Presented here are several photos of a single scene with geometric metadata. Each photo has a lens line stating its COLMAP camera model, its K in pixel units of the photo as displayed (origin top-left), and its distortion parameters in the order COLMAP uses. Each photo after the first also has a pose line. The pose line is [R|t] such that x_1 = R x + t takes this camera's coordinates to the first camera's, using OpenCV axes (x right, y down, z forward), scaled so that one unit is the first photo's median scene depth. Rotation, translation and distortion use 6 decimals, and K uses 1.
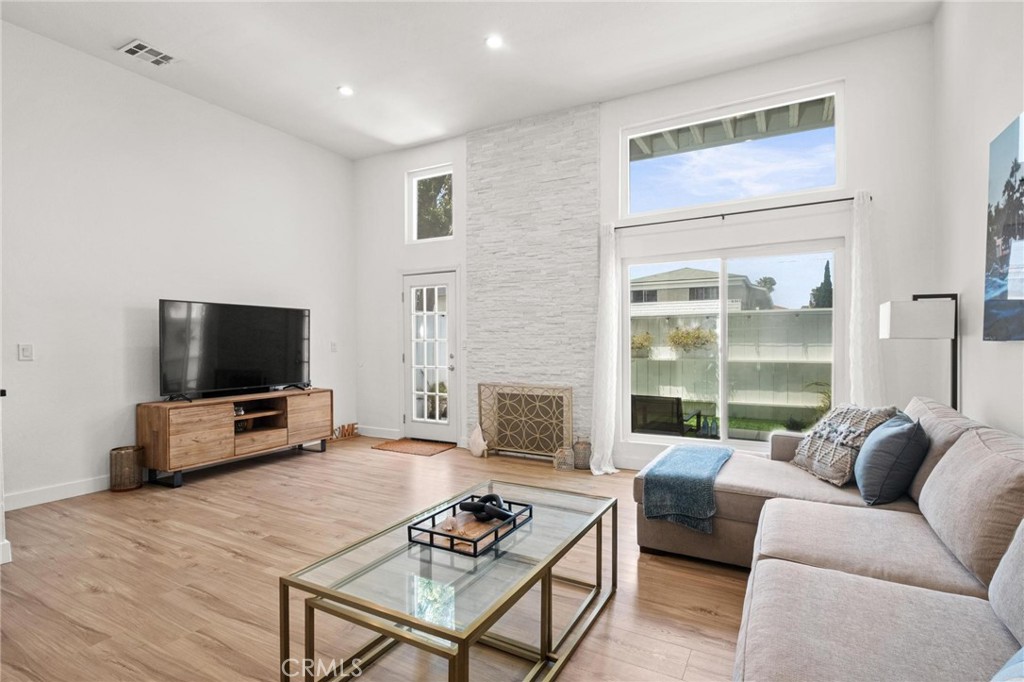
lens RADIAL K [[464.0, 0, 541.4], [0, 464.0, 346.7], [0, 0, 1]] dist [-0.003311, 0.000455]
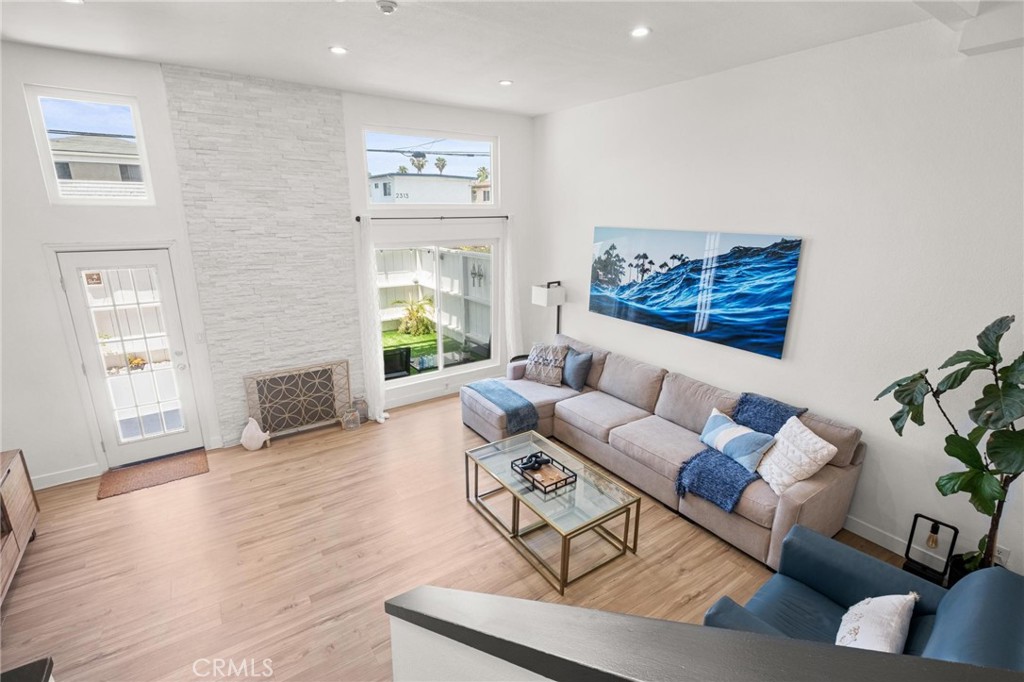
lens RADIAL K [[464.0, 0, 492.4], [0, 464.0, 324.4], [0, 0, 1]] dist [-0.003311, 0.000455]
pose [[0.497341, -0.185221, 0.847552, -0.681566], [-0.003833, 0.976465, 0.215643, -0.236019], [-0.867547, -0.110497, 0.484926, 0.136678]]
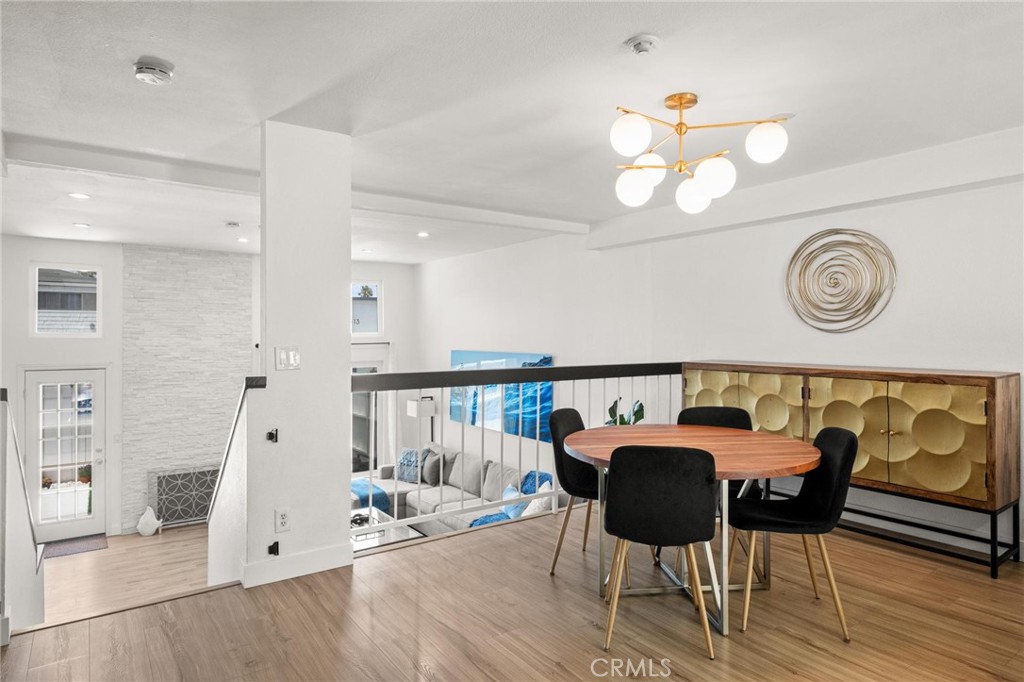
lens RADIAL K [[563.6, 0, 484.4], [0, 563.6, 312.1], [0, 0, 1]] dist [0.000786, -0.001064]
pose [[0.469329, 0.055279, 0.881291, -1.043035], [0.006049, 0.997814, -0.065810, -0.228128], [-0.883002, 0.036218, 0.467969, -0.428313]]
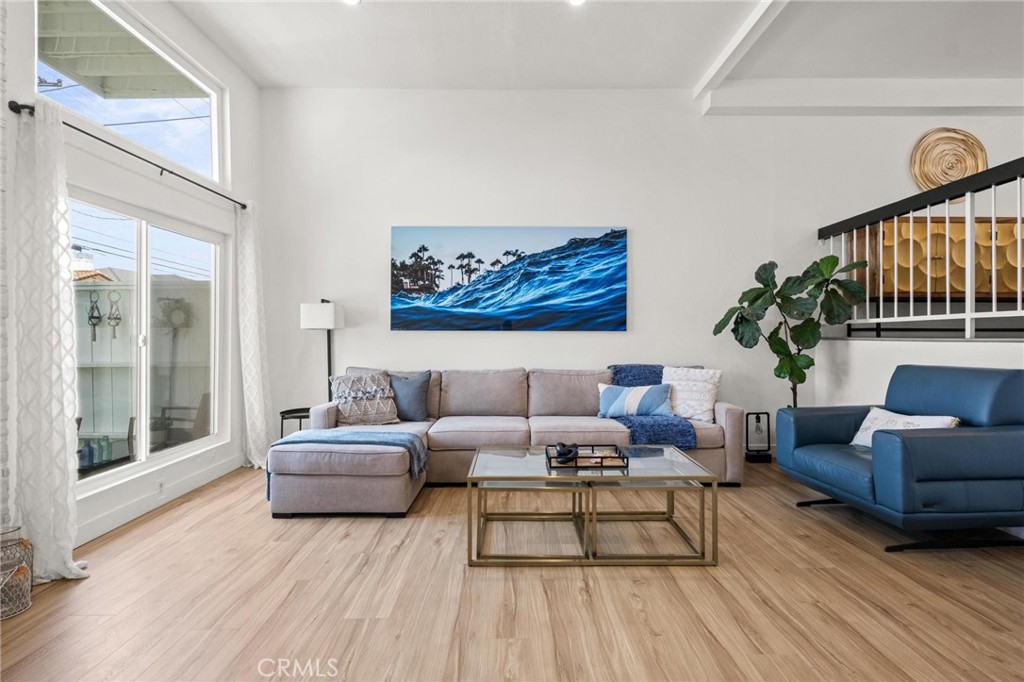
lens RADIAL K [[501.7, 0, 510.2], [0, 501.7, 330.2], [0, 0, 1]] dist [-0.005271, -0.000533]
pose [[-0.446064, 0.028207, 0.894557, -0.551101], [0.012768, 0.999602, -0.025152, 0.022319], [-0.894910, 0.000203, -0.446246, 0.757098]]
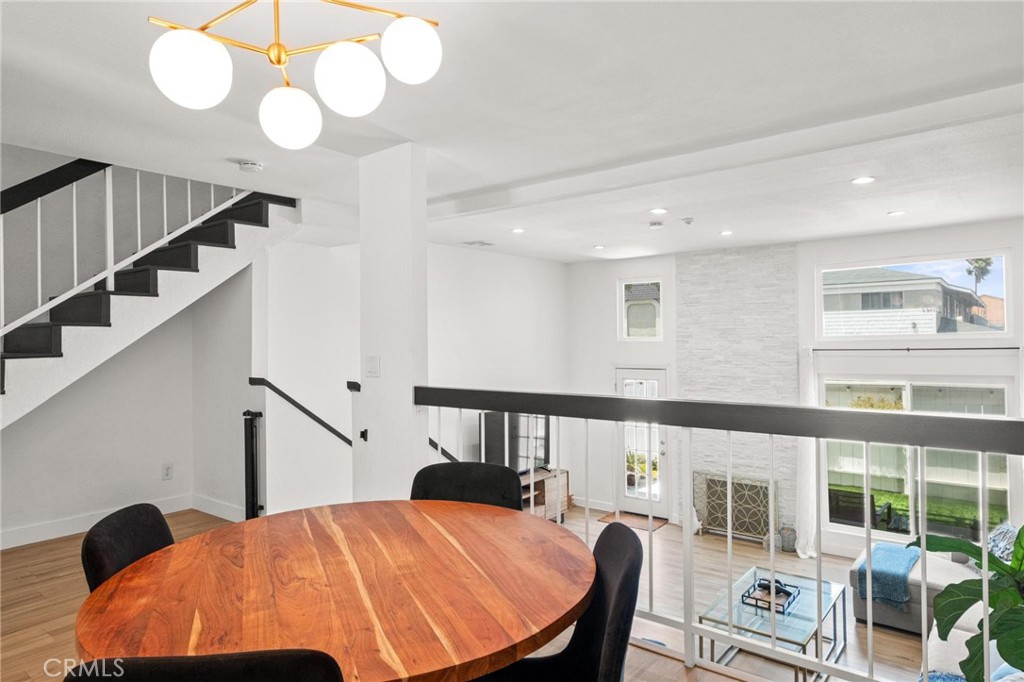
lens RADIAL K [[614.3, 0, 568.3], [0, 614.3, 310.2], [0, 0, 1]] dist [0.017278, 0.003616]
pose [[0.991429, 0.002394, -0.130621, -0.253996], [-0.010159, 0.998218, -0.058808, -0.245857], [0.130247, 0.059631, 0.989687, -0.657548]]
